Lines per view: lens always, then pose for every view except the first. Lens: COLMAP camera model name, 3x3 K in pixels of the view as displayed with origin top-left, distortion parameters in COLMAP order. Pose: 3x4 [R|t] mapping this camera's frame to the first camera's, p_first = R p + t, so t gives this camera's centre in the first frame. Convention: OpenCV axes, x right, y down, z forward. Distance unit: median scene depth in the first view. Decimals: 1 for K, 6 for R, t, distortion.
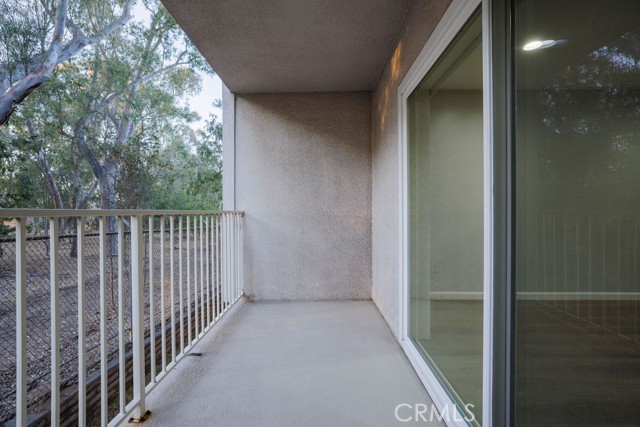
lens RADIAL K [[292.8, 0, 316.9], [0, 292.8, 210.7], [0, 0, 1]] dist [-0.000169, 0.014795]
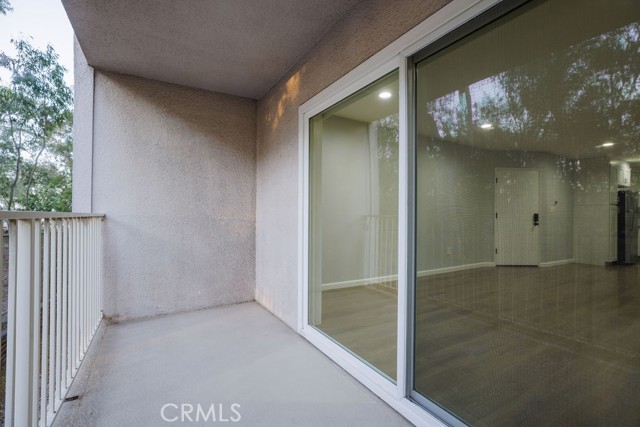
lens RADIAL K [[292.8, 0, 316.9], [0, 292.8, 210.7], [0, 0, 1]] dist [-0.000169, 0.014795]
pose [[0.862684, 0.017001, 0.505457, -0.155383], [-0.010782, 0.999826, -0.015226, -0.000733], [-0.505628, 0.007685, 0.862717, -0.006253]]
